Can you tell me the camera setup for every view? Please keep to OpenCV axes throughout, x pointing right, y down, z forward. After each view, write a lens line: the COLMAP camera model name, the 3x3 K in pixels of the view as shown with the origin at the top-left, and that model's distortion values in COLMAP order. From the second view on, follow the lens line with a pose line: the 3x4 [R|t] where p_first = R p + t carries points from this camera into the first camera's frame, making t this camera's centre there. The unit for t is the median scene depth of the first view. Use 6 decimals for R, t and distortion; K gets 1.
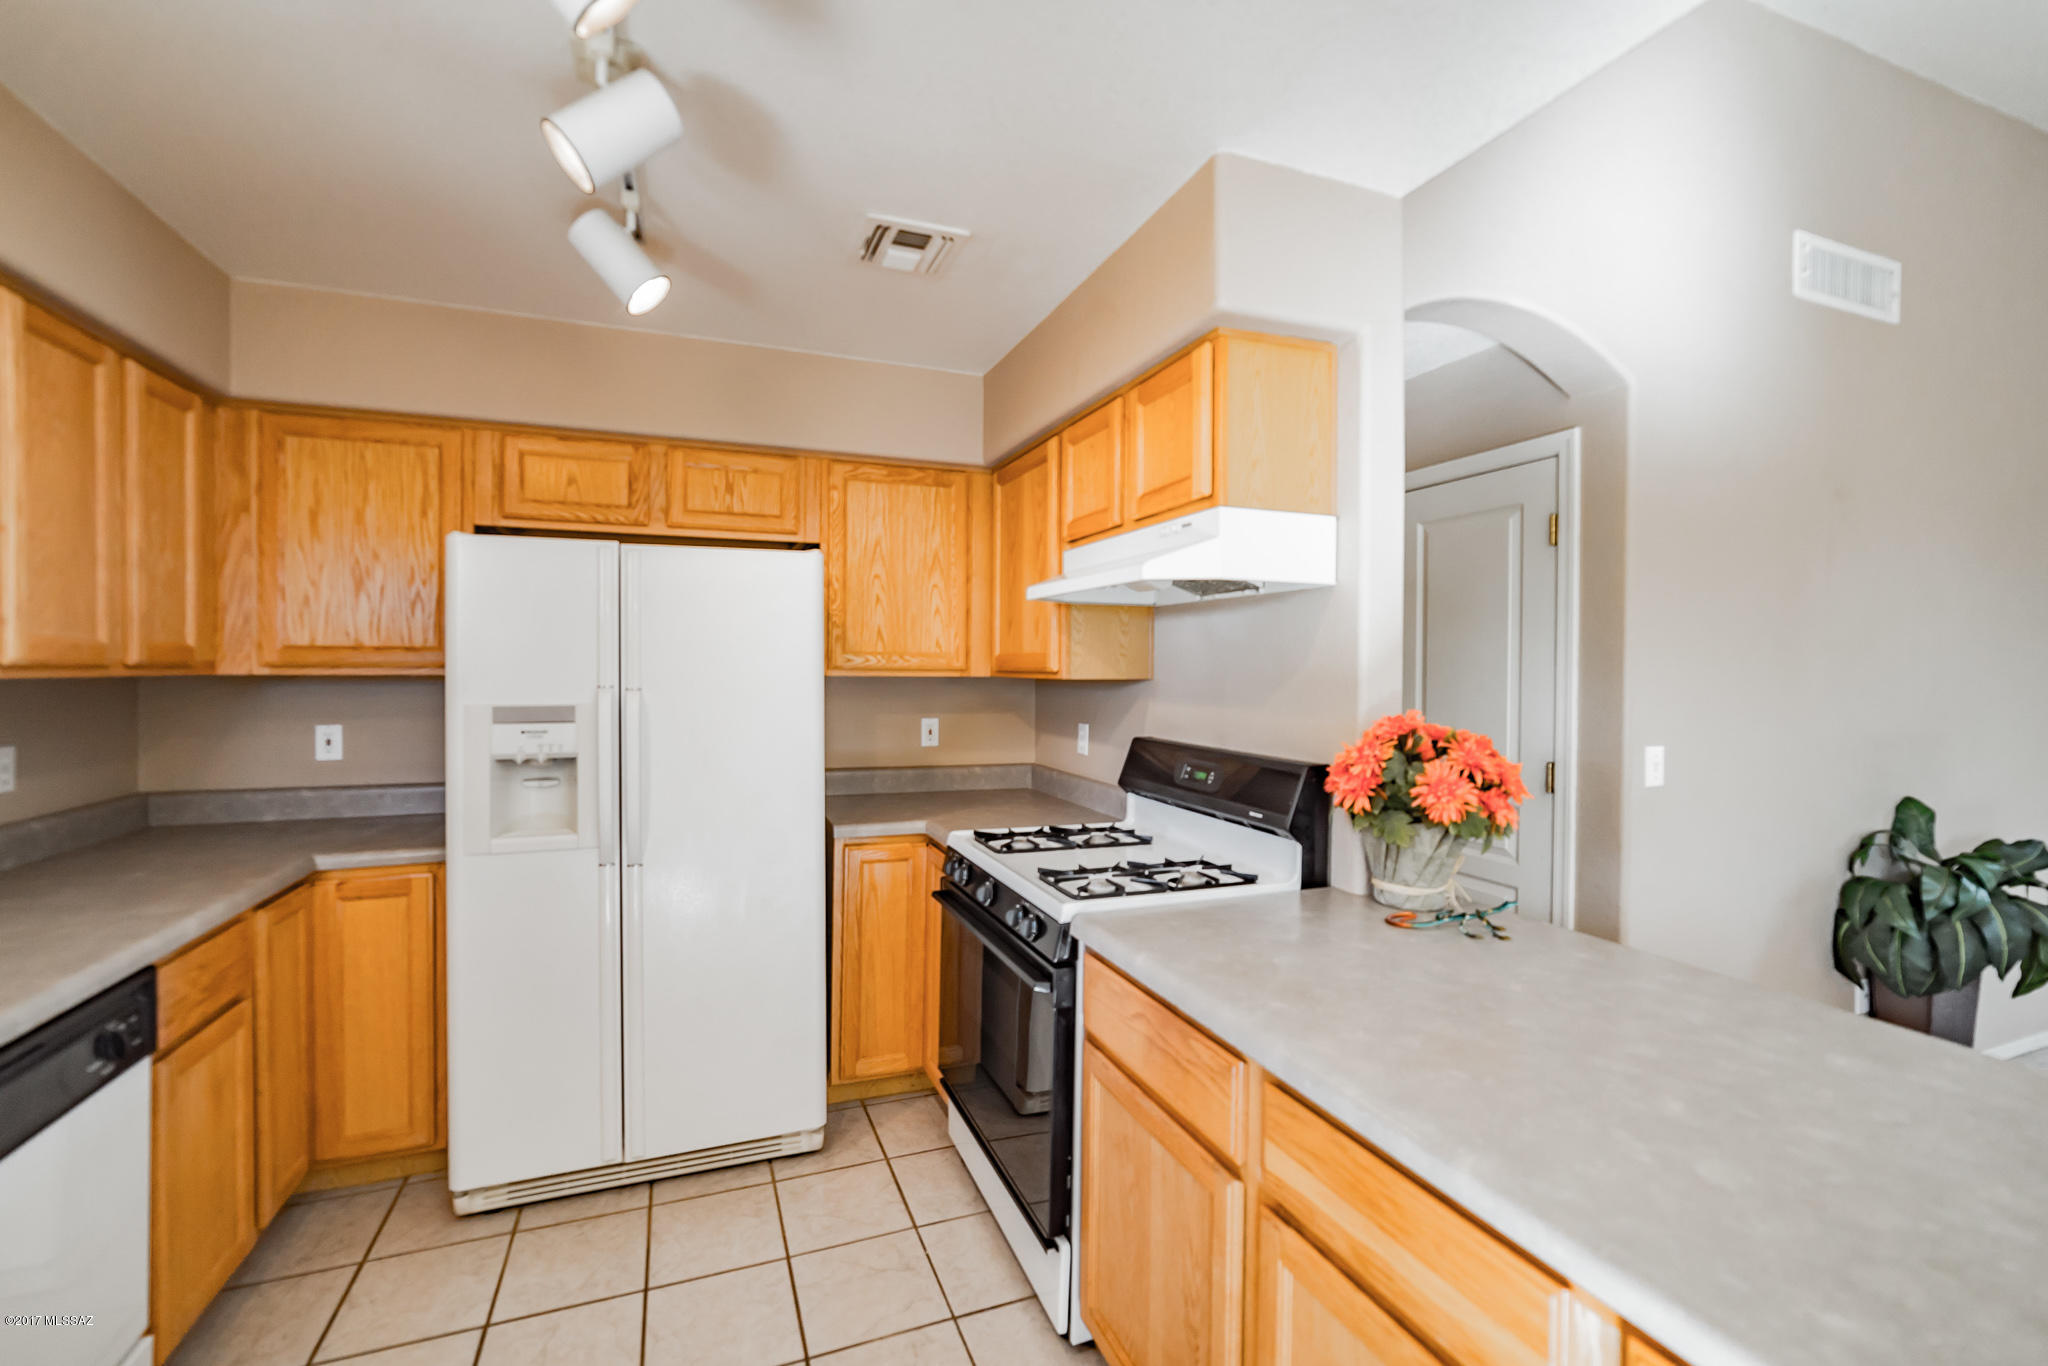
lens RADIAL K [[828.8, 0, 983.1], [0, 828.8, 673.2], [0, 0, 1]] dist [-0.011091, 0.005103]
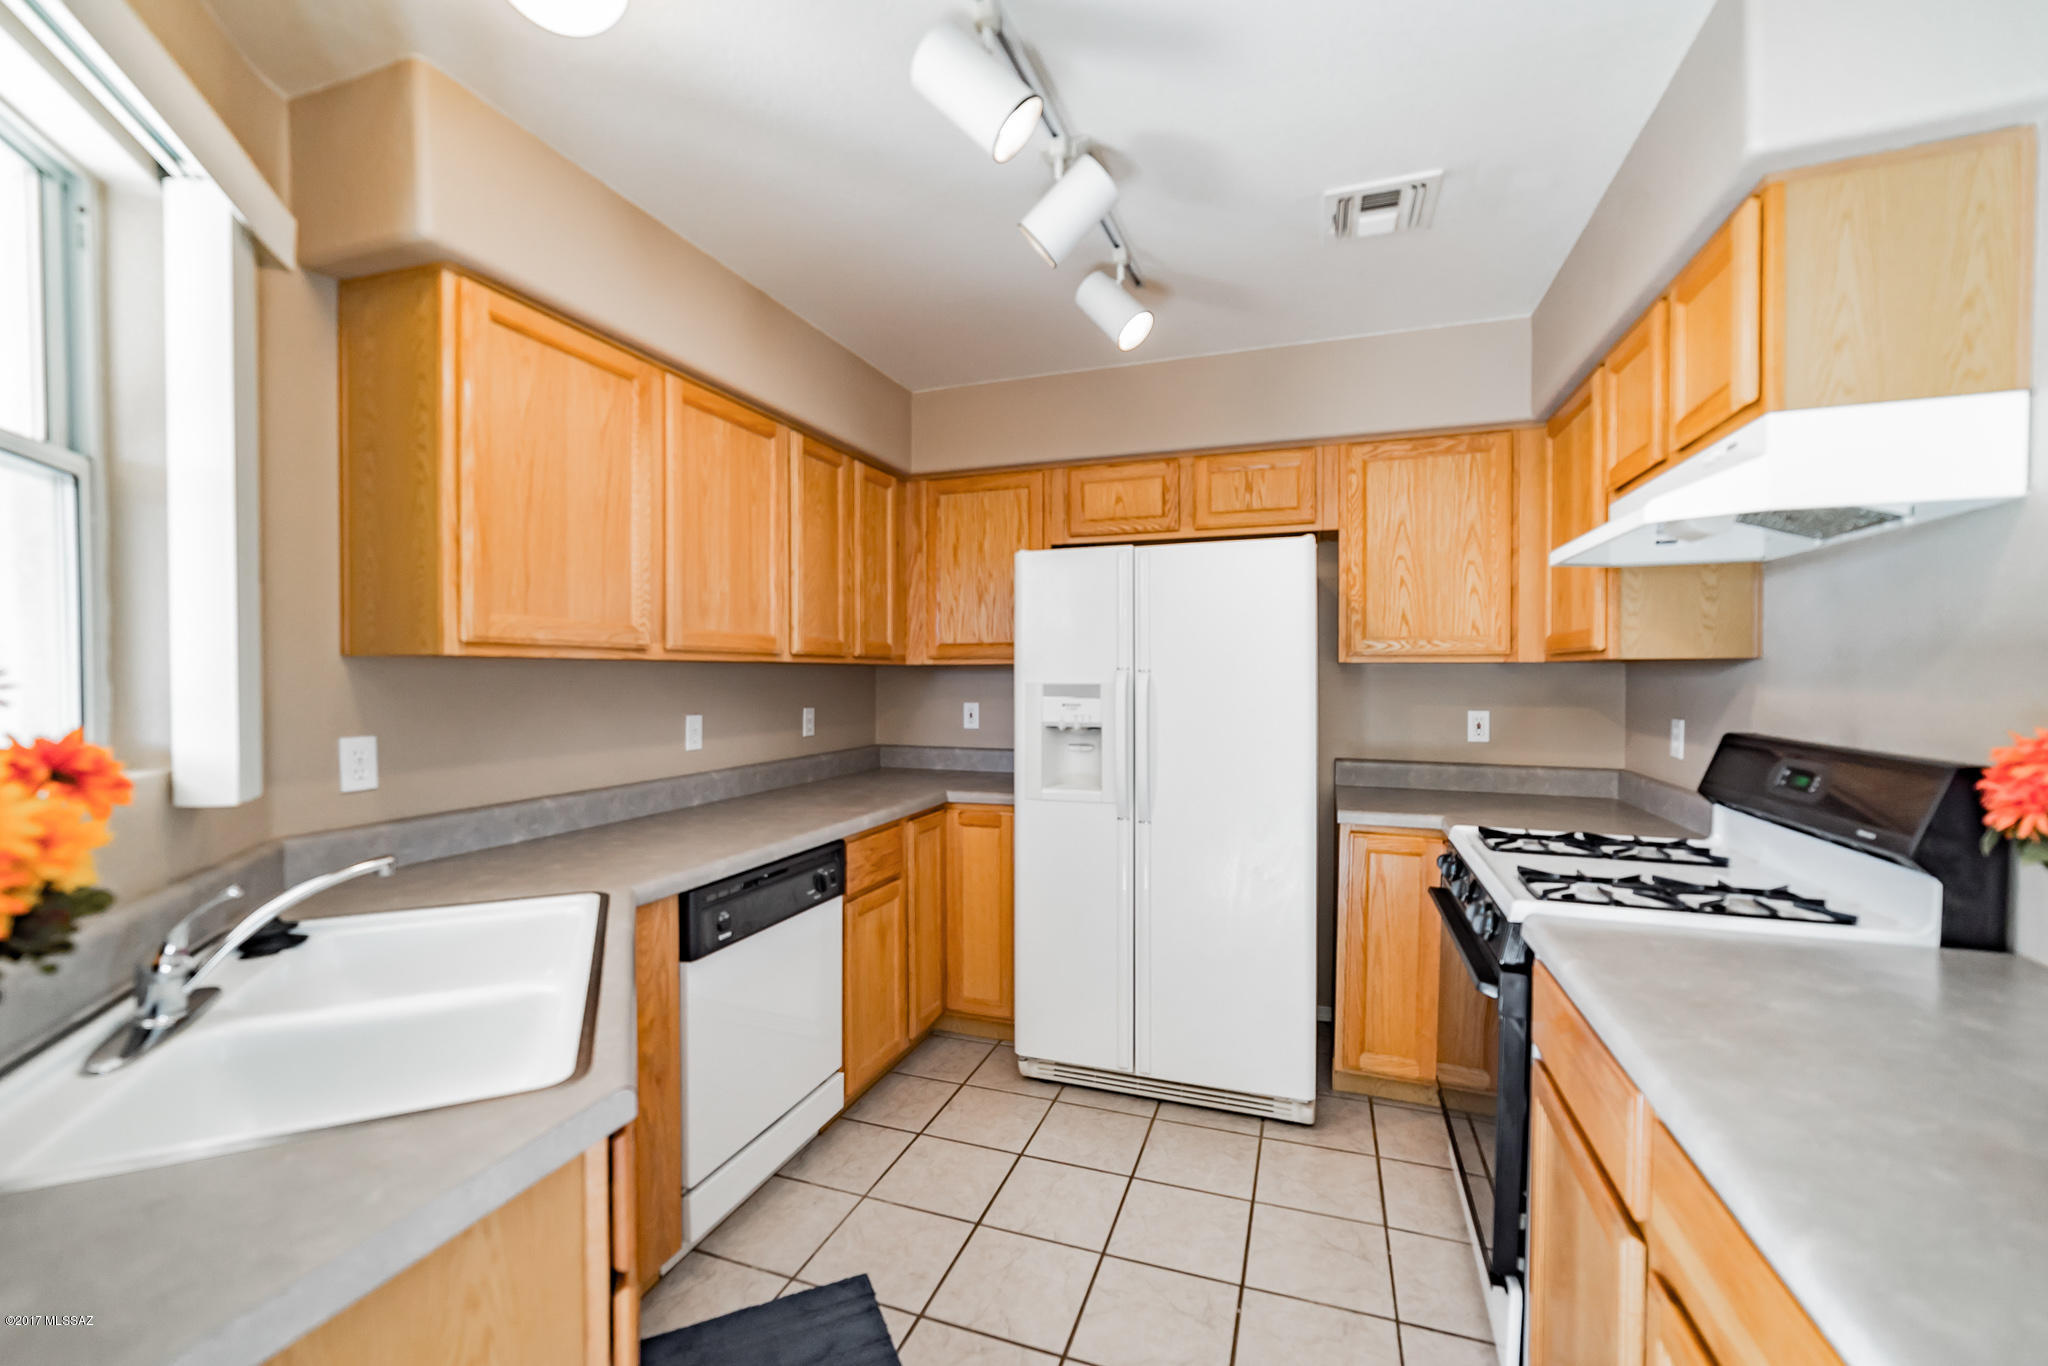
lens RADIAL K [[828.8, 0, 1040.4], [0, 828.8, 682.9], [0, 0, 1]] dist [-0.011091, 0.005103]
pose [[0.779708, 0.000491, -0.626143, 0.196277], [-0.000246, 1.000000, 0.000478, 0.036329], [0.626143, -0.000218, 0.779708, -0.000852]]
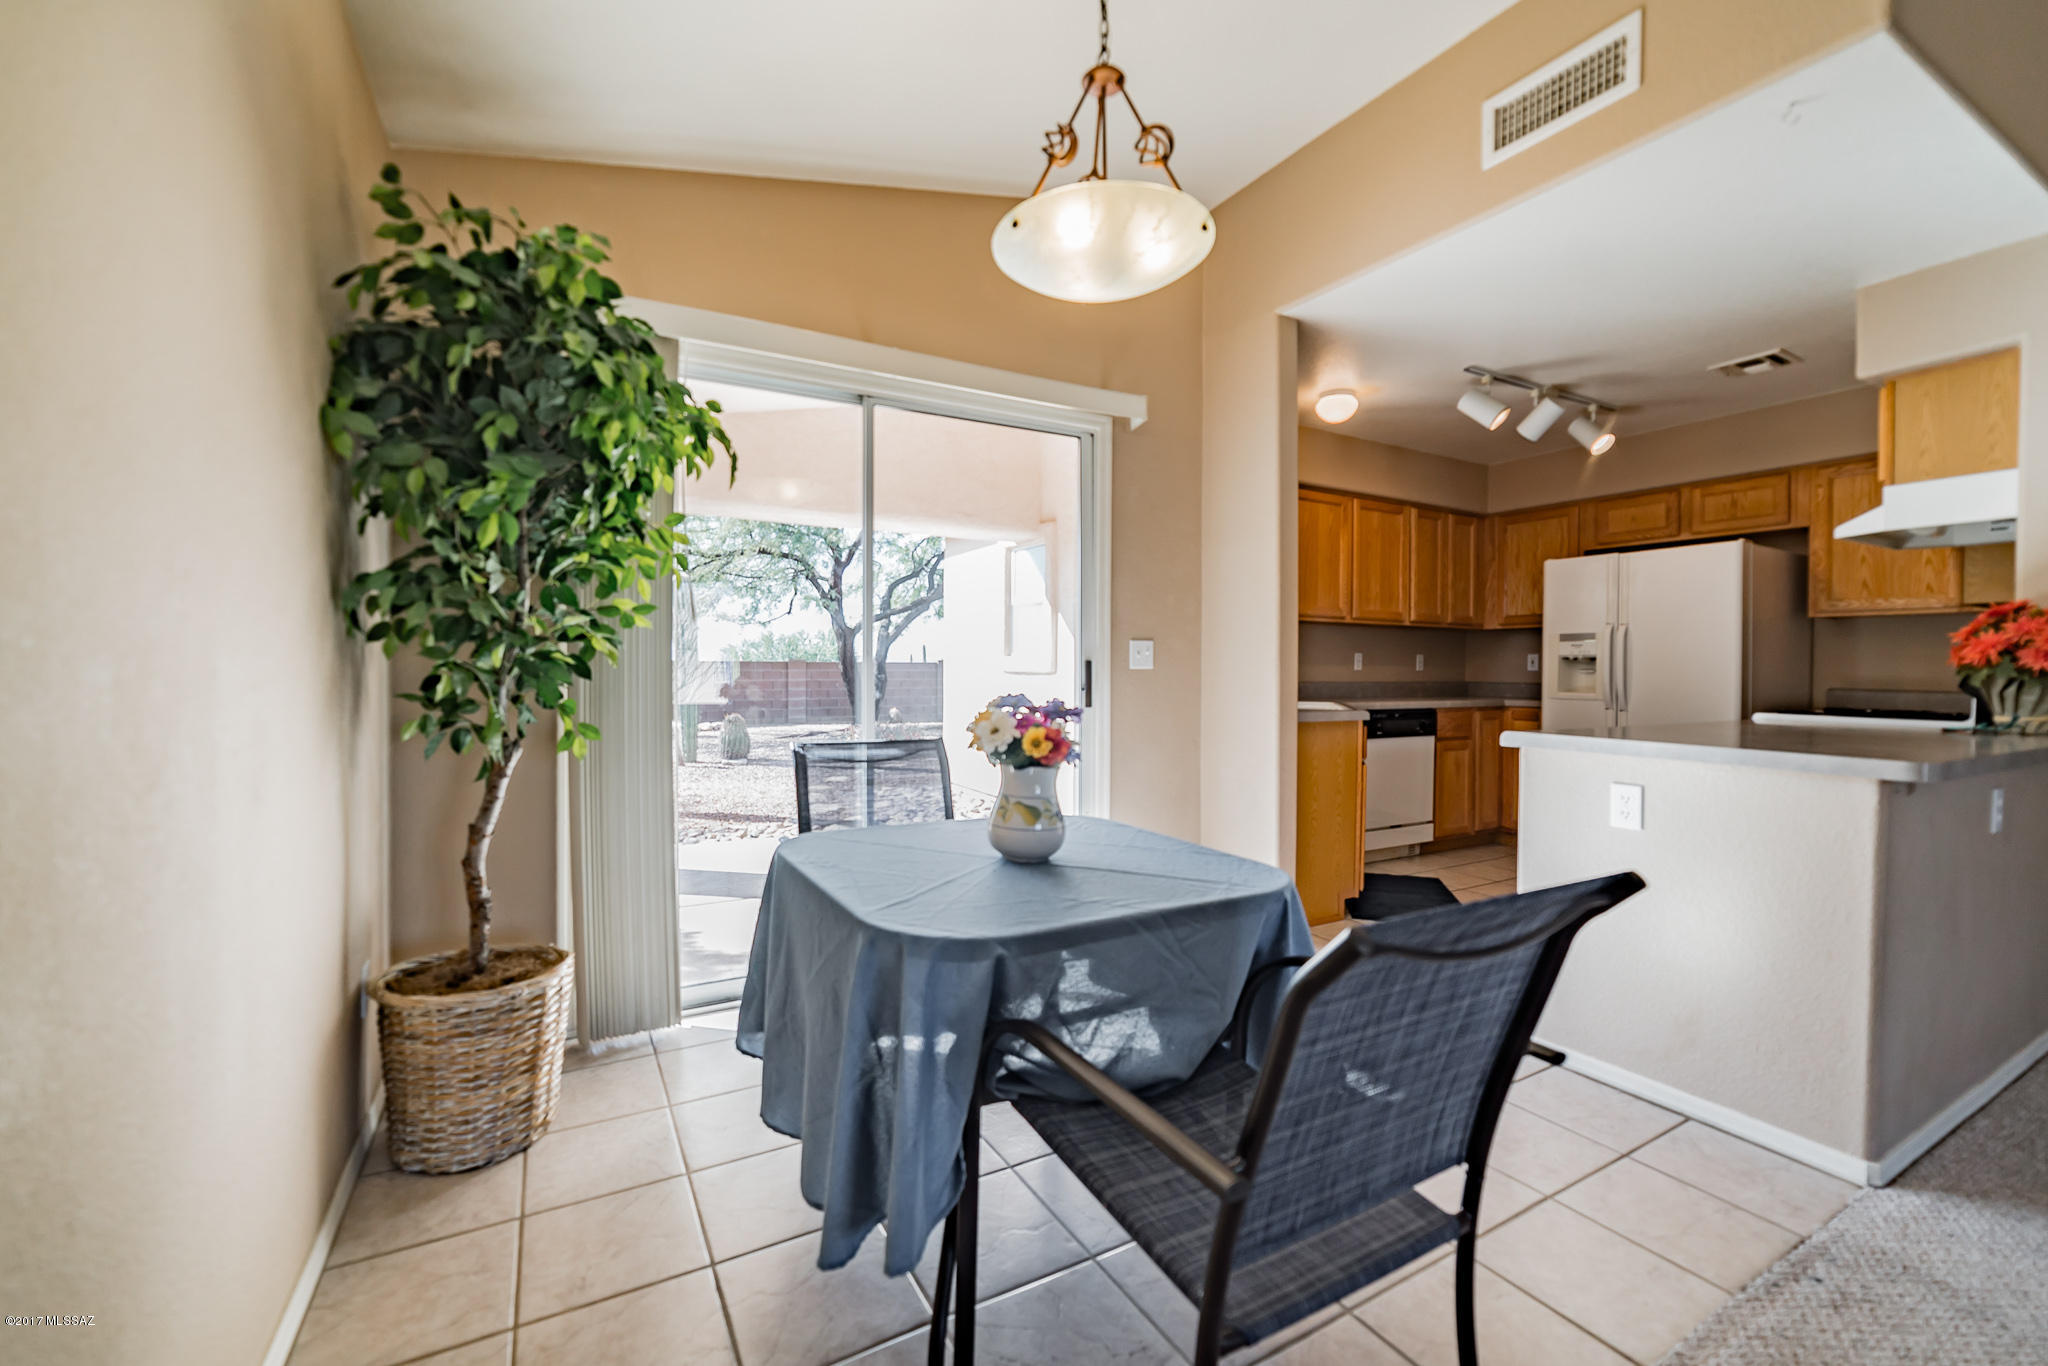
lens RADIAL K [[828.8, 0, 1007.0], [0, 828.8, 673.4], [0, 0, 1]] dist [-0.011091, 0.005103]
pose [[0.151787, 0.002871, -0.988409, 1.366325], [-0.016084, 0.999871, 0.000435, 0.165828], [0.988282, 0.015831, 0.151814, -0.814969]]
